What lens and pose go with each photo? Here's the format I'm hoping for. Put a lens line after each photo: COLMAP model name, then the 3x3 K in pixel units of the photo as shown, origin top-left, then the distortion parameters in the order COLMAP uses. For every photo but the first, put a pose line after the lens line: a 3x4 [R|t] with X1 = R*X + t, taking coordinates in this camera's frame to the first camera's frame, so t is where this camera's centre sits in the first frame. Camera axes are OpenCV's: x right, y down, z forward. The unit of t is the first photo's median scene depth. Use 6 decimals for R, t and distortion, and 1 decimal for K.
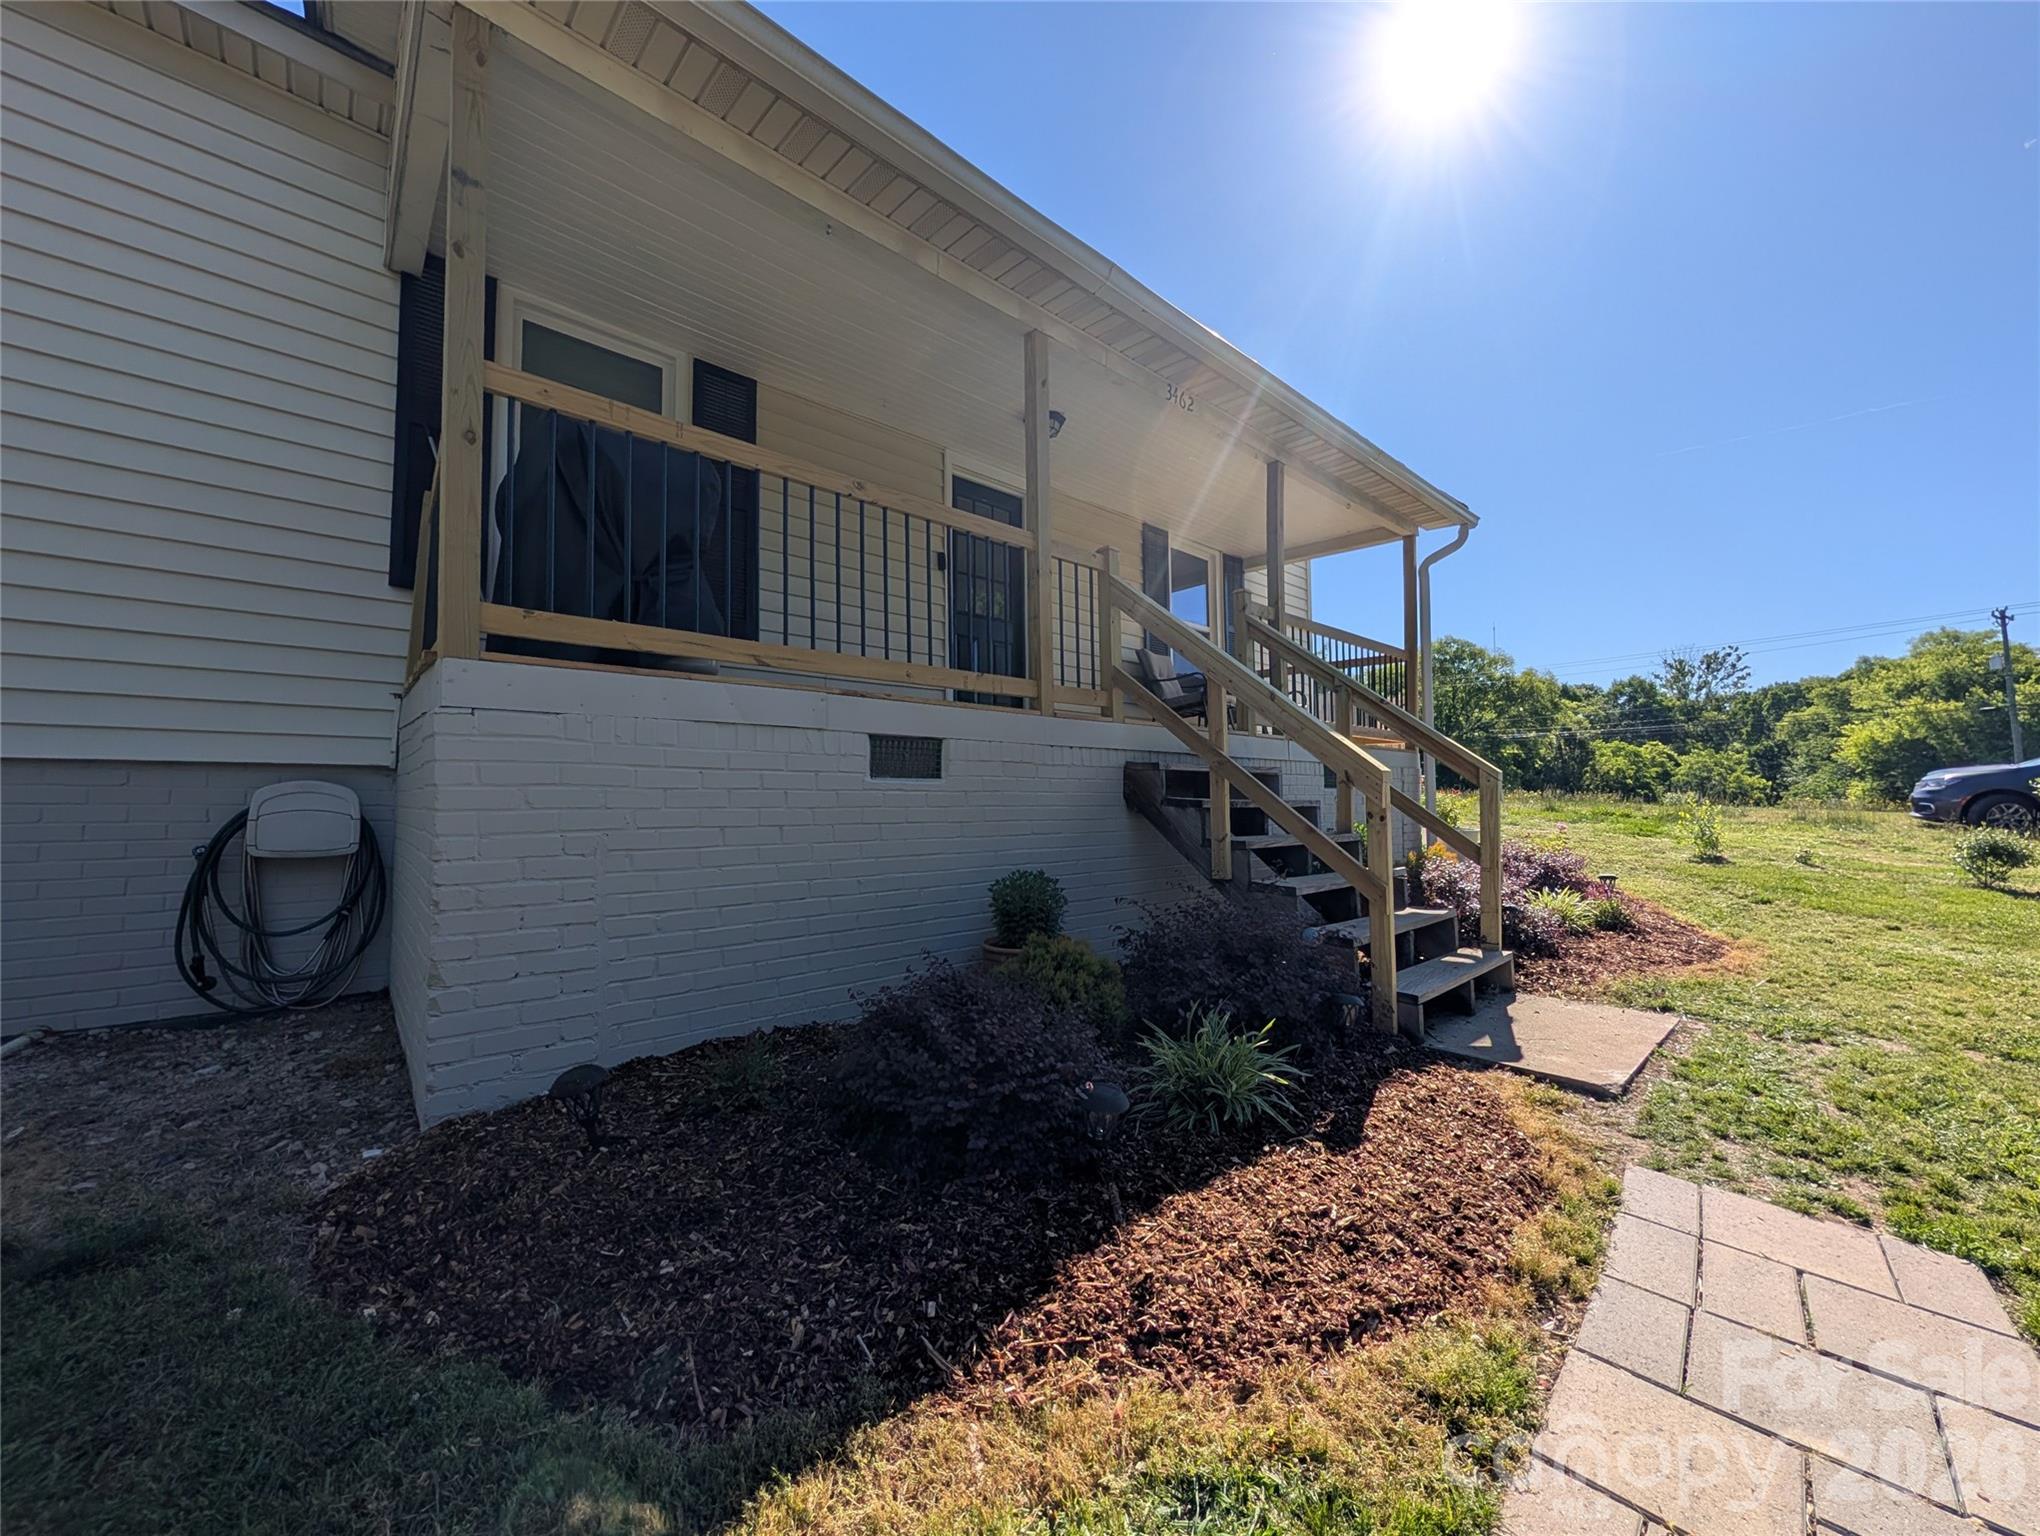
lens RADIAL K [[786.5, 0, 1021.1], [0, 786.5, 762.2], [0, 0, 1]] dist [-0.000745, 0.000535]
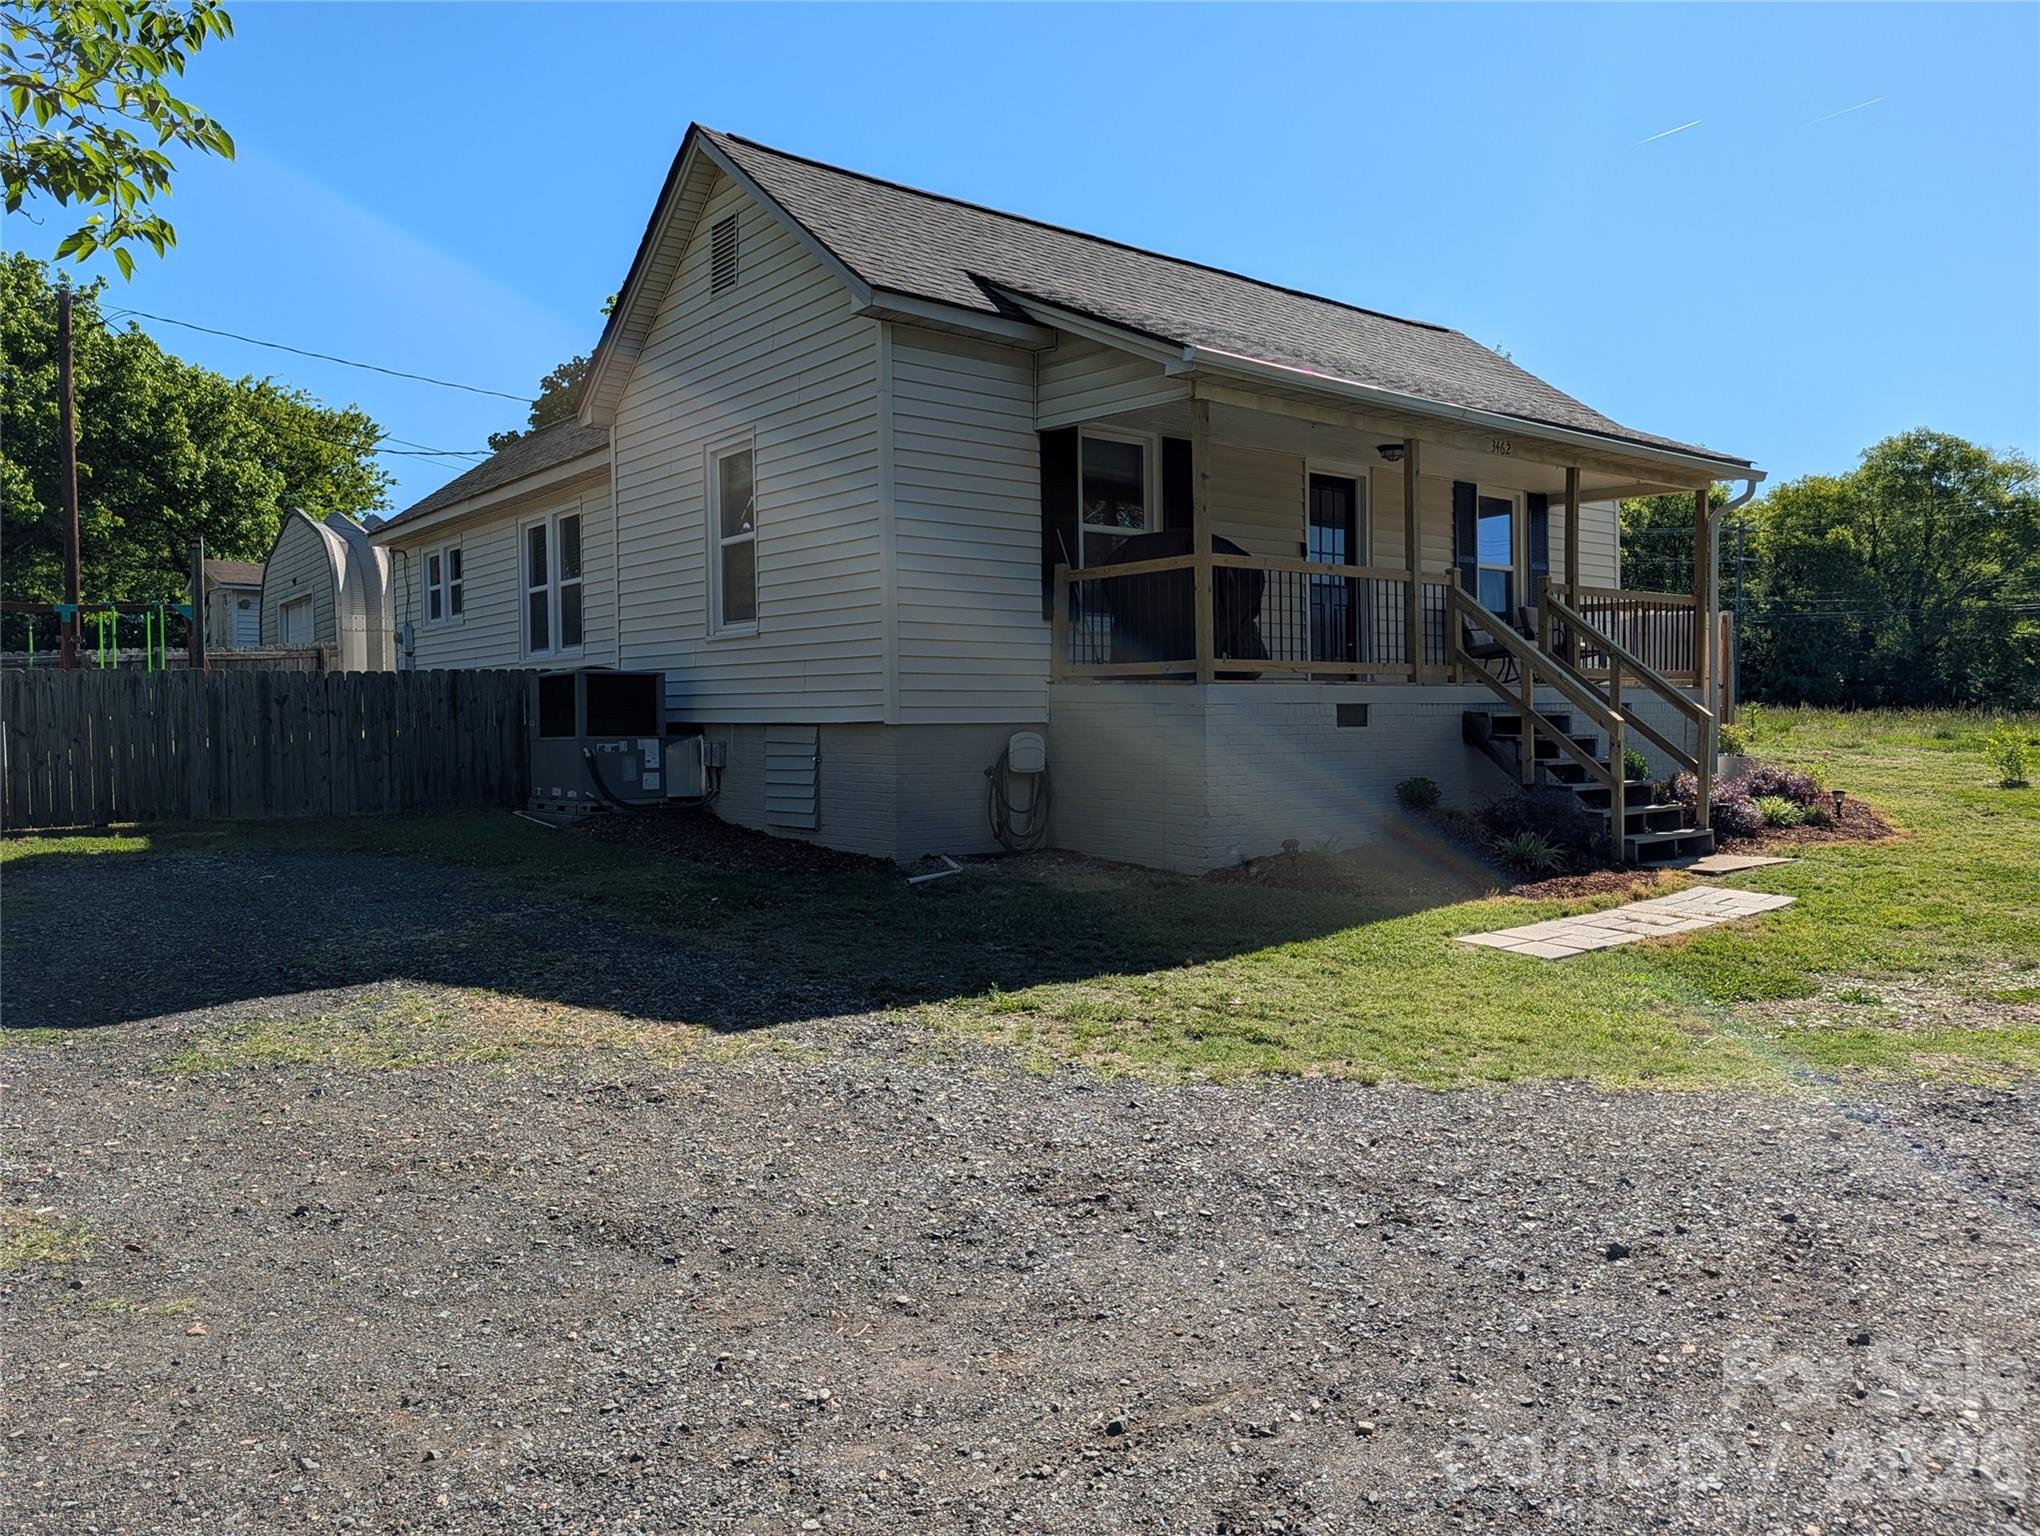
lens RADIAL K [[1470.9, 0, 1020.0], [0, 1470.9, 768.0], [0, 0, 1]] dist [0.007067, -0.002674]
pose [[0.997441, -0.009413, -0.070867, -0.527266], [0.014918, 0.996876, 0.077557, -0.125527], [0.069916, -0.078415, 0.994466, -1.916565]]
